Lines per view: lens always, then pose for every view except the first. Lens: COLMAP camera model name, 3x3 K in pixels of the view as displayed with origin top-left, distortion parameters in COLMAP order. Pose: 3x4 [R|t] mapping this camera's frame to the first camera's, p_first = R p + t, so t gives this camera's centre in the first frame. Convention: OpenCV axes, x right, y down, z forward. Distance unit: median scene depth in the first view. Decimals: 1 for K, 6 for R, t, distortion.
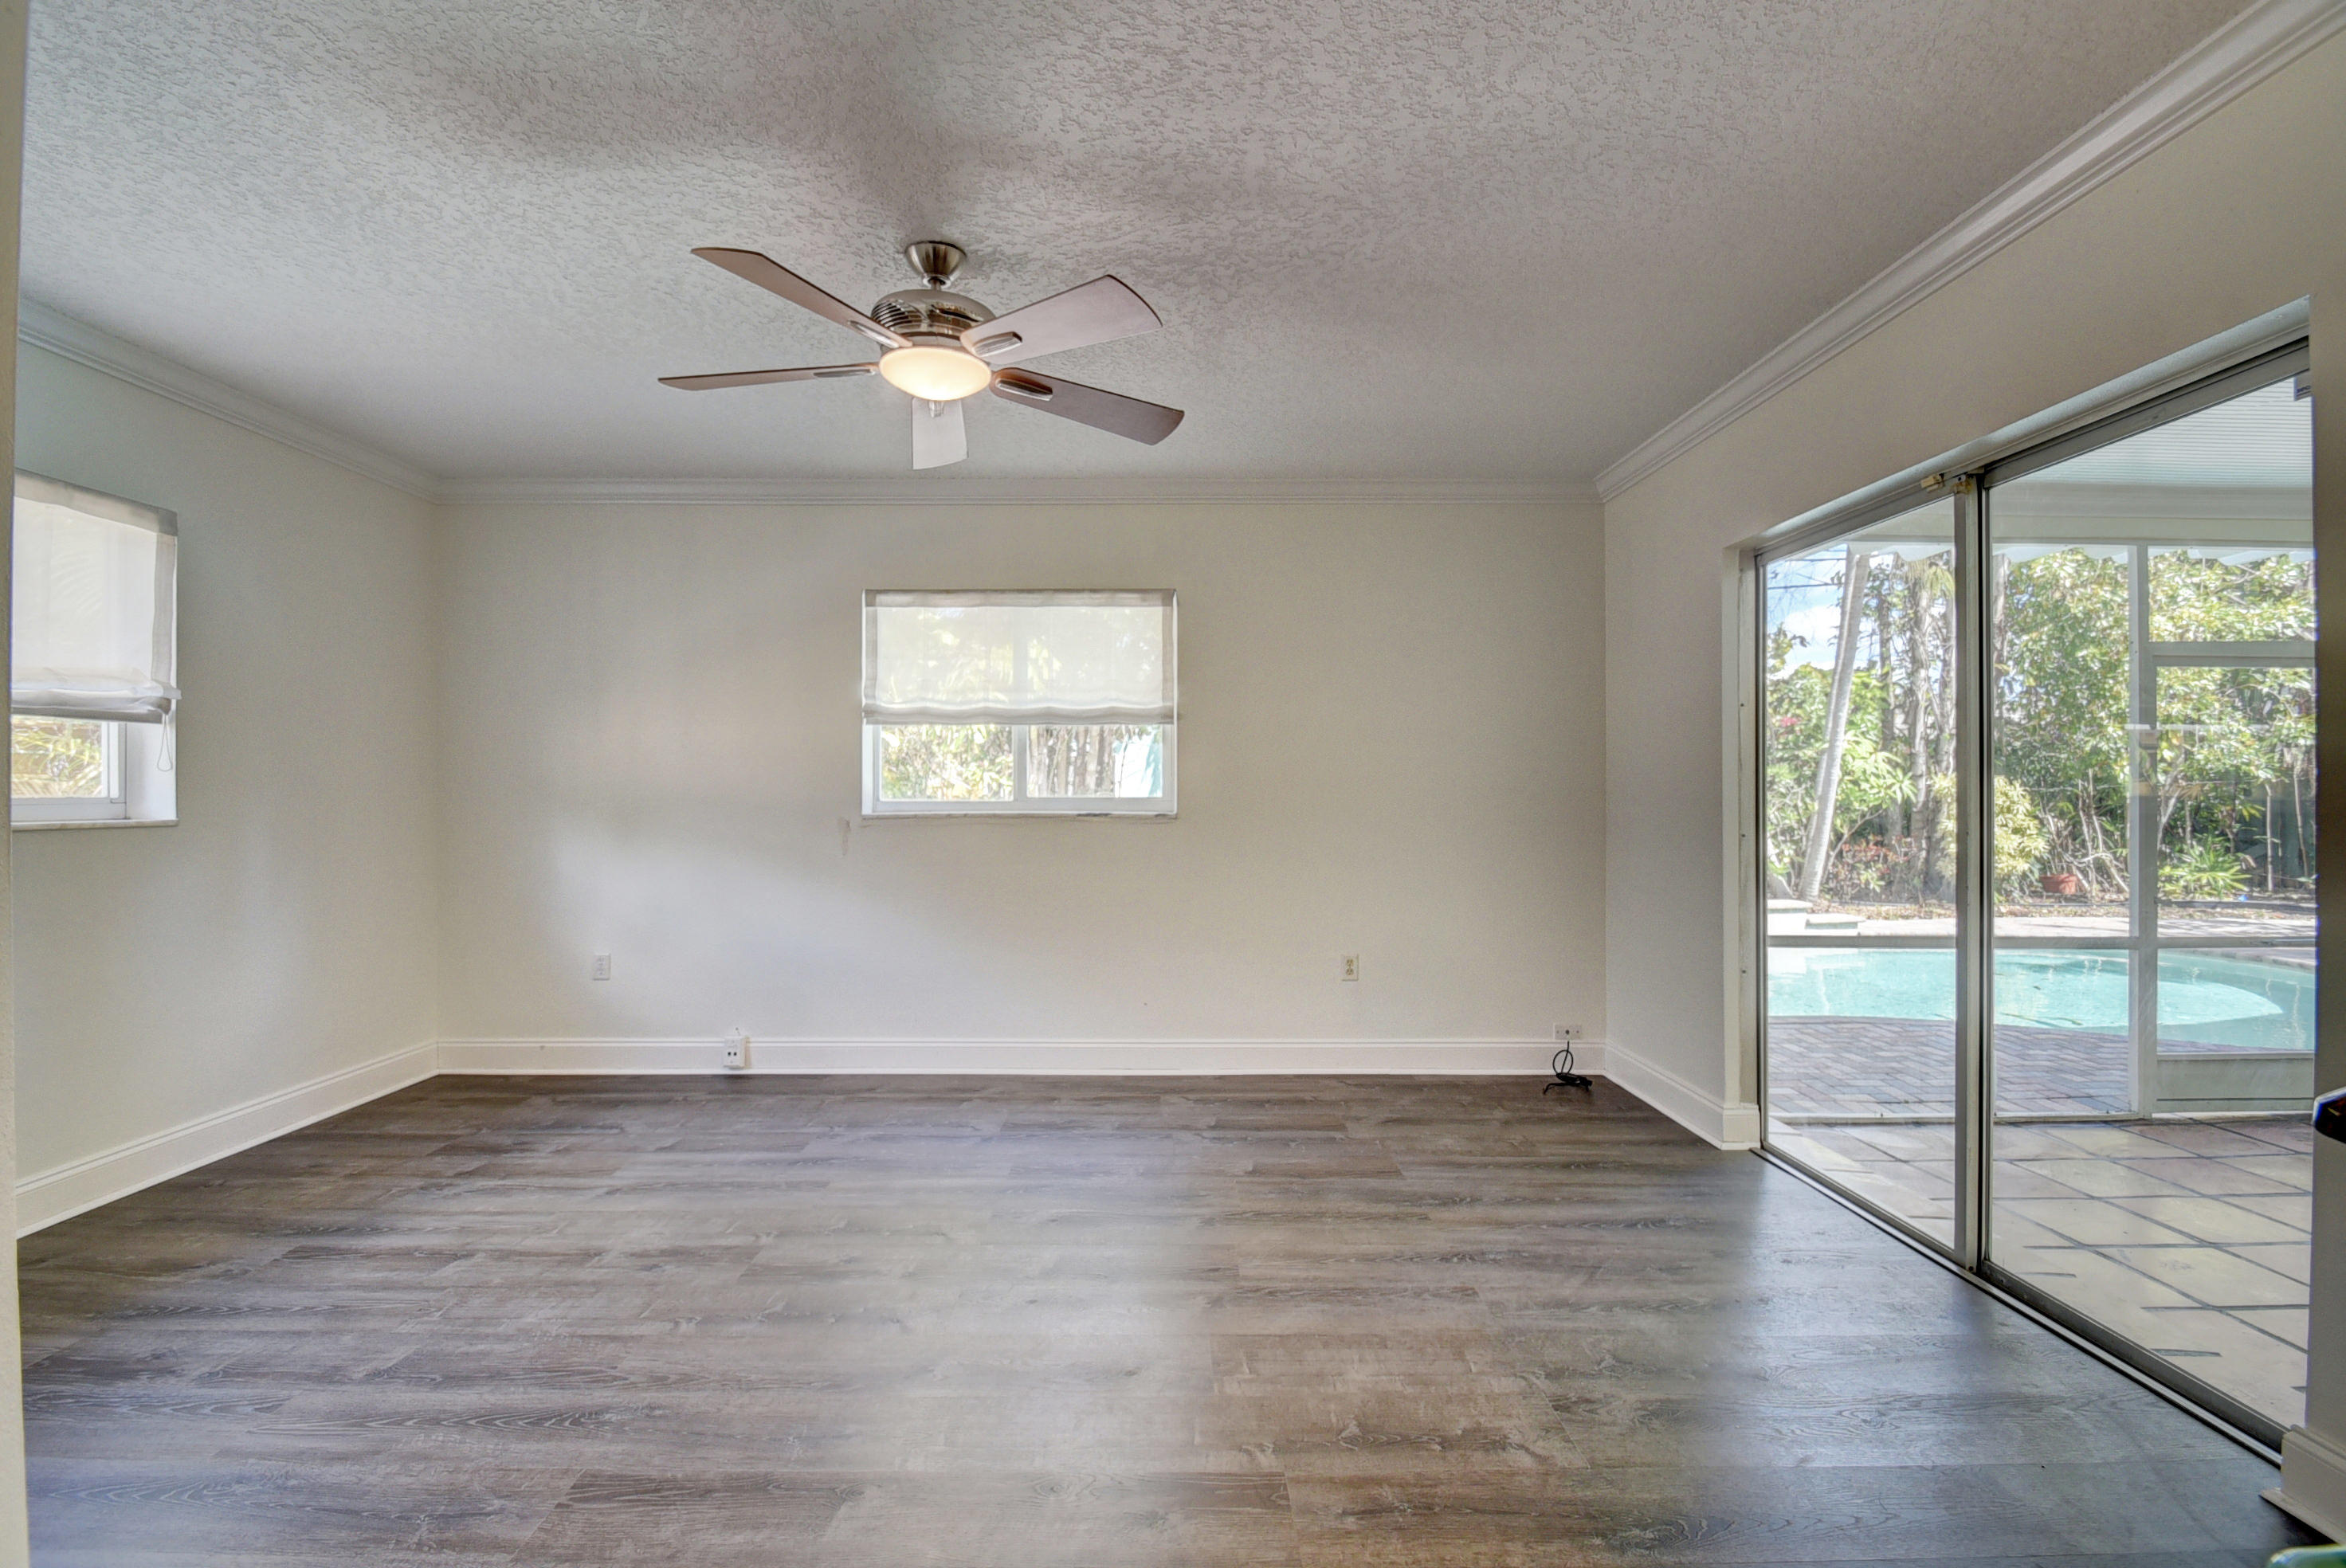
lens RADIAL K [[1027.4, 0, 1155.4], [0, 1027.4, 789.6], [0, 0, 1]] dist [0.010209, -0.016072]
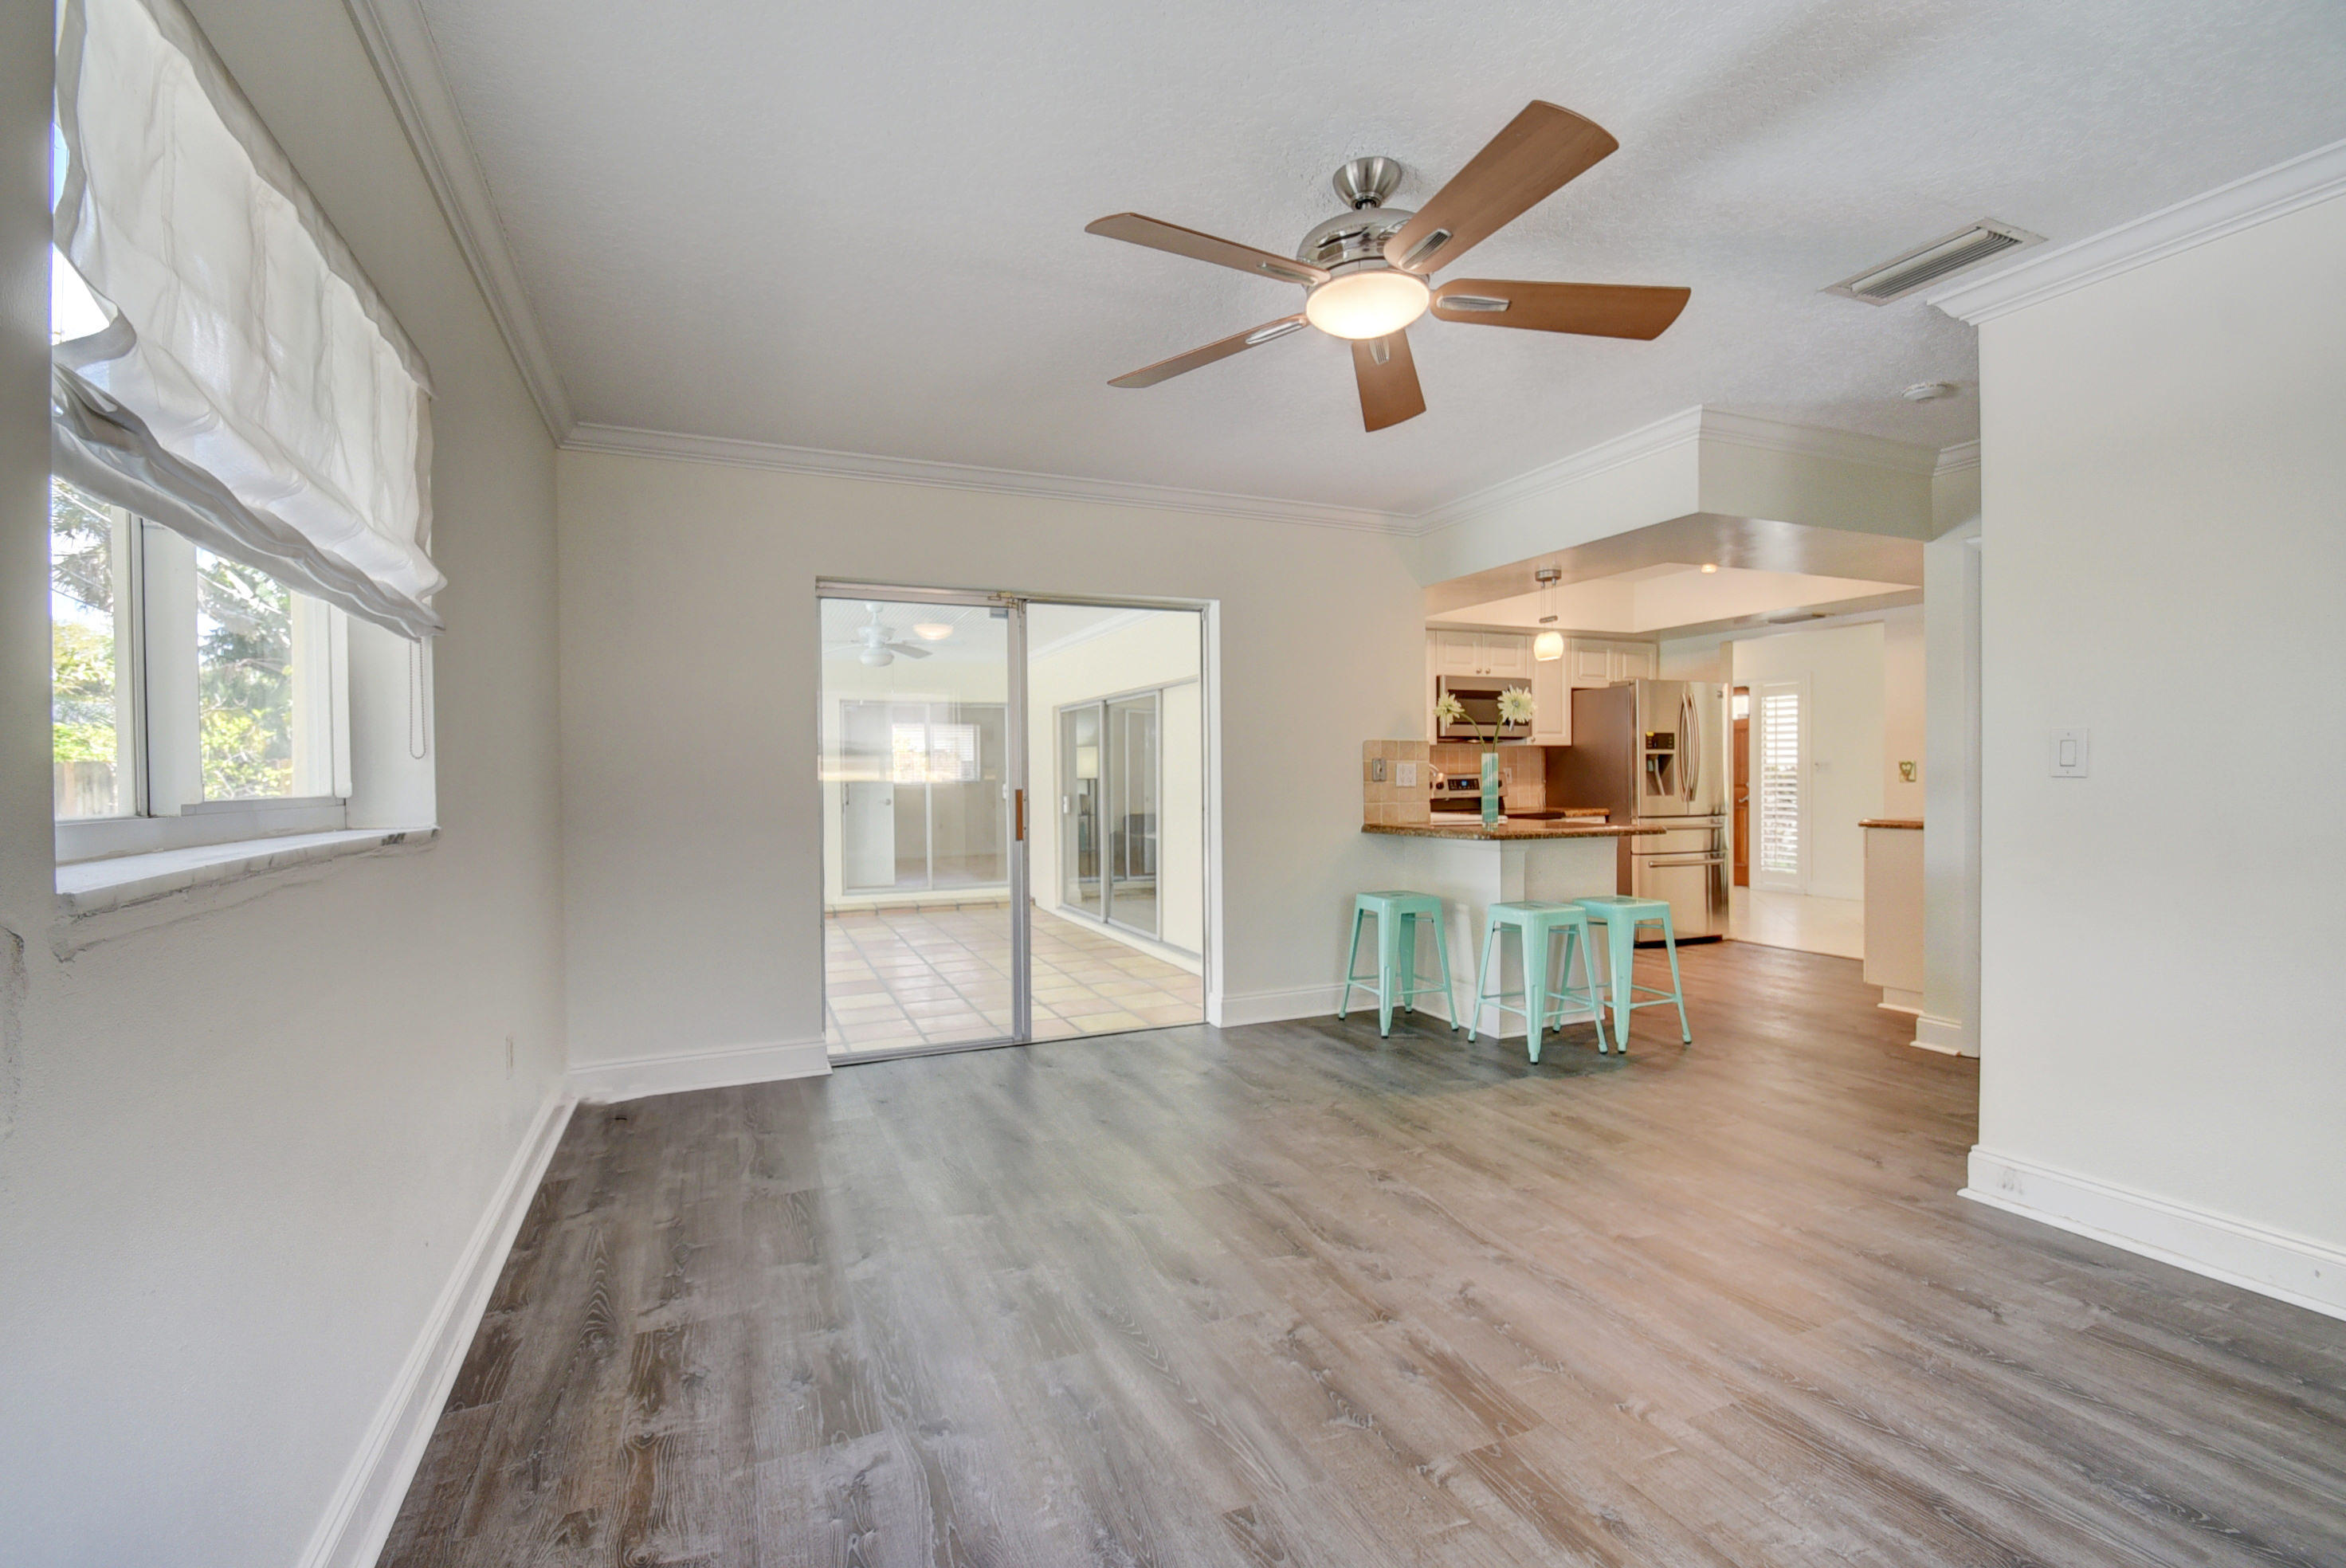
lens RADIAL K [[1027.4, 0, 1155.4], [0, 1027.4, 789.6], [0, 0, 1]] dist [0.010209, -0.016072]
pose [[-0.391080, -0.008357, 0.920319, -0.615674], [0.010069, 0.999860, 0.013358, 0.002102], [-0.920302, 0.014491, -0.390941, 0.967065]]
